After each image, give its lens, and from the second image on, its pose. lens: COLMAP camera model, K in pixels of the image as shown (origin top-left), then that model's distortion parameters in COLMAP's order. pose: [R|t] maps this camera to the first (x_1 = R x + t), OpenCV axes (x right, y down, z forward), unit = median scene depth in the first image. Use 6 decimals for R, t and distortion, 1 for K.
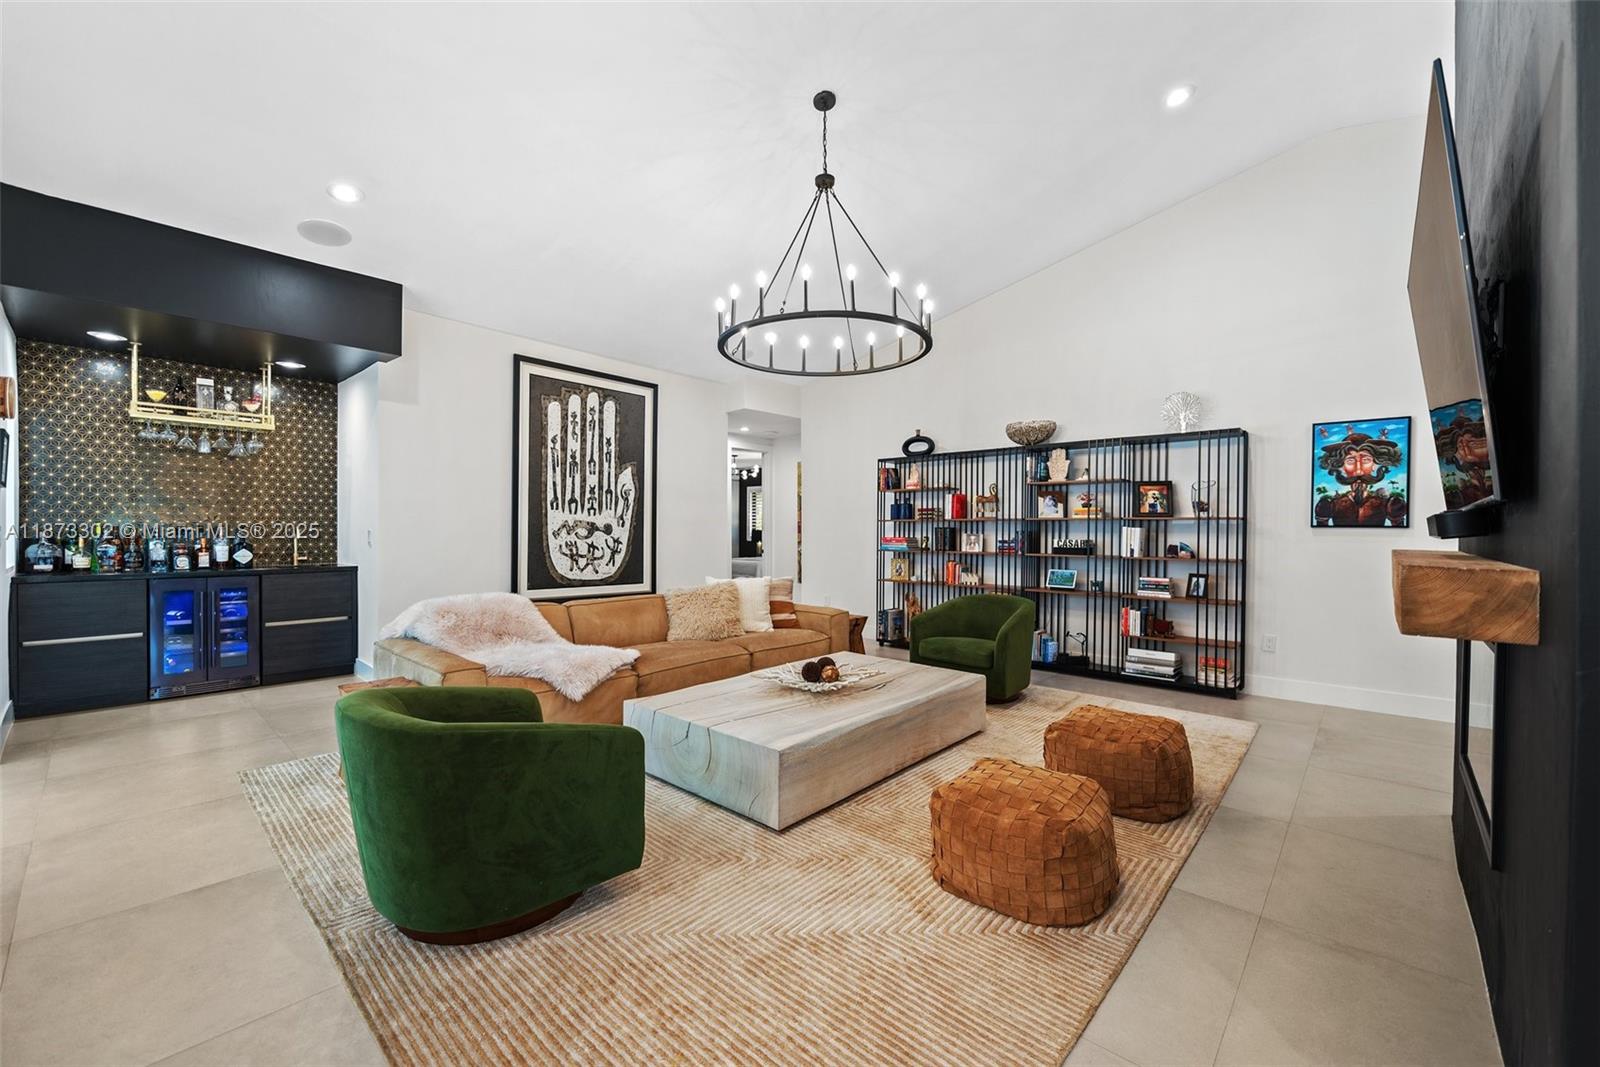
lens RADIAL K [[649.5, 0, 792.8], [0, 649.5, 534.4], [0, 0, 1]] dist [-0.004305, -0.000493]
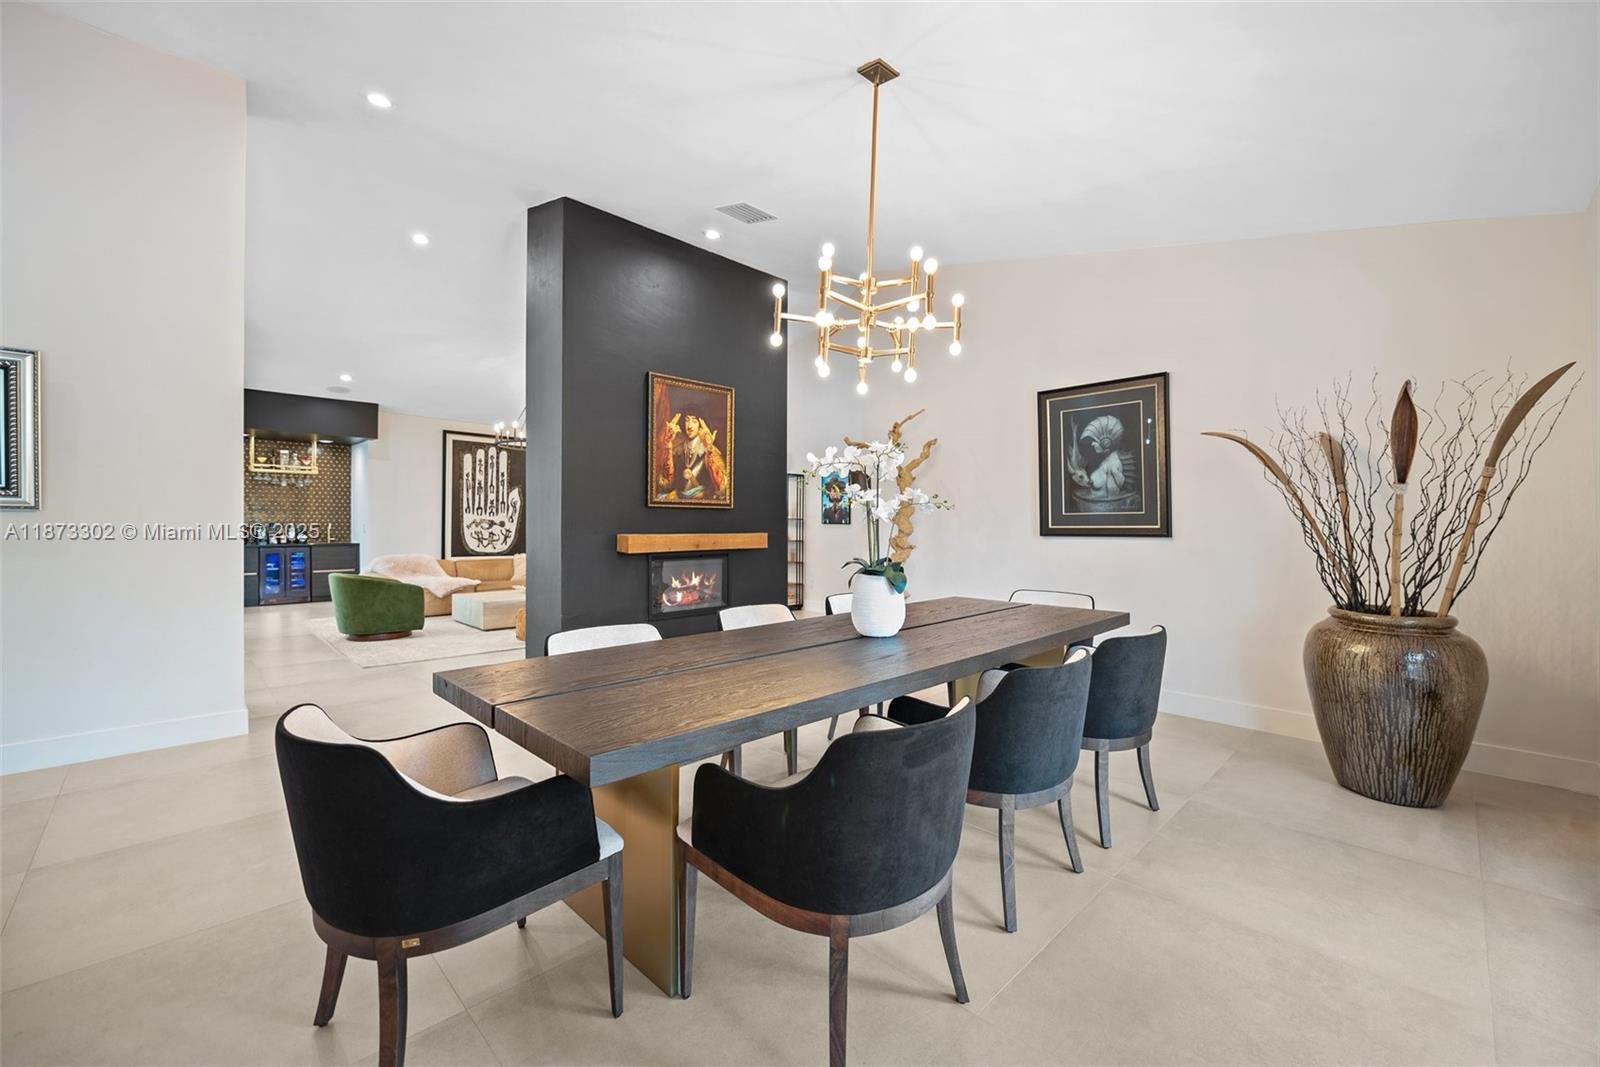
lens RADIAL K [[649.5, 0, 806.9], [0, 649.5, 528.0], [0, 0, 1]] dist [-0.004305, -0.000493]
pose [[0.999219, 0.001914, -0.039457, 0.681840], [-0.001966, 0.999997, -0.001258, 0.003660], [0.039454, 0.001335, 0.999220, -0.811772]]
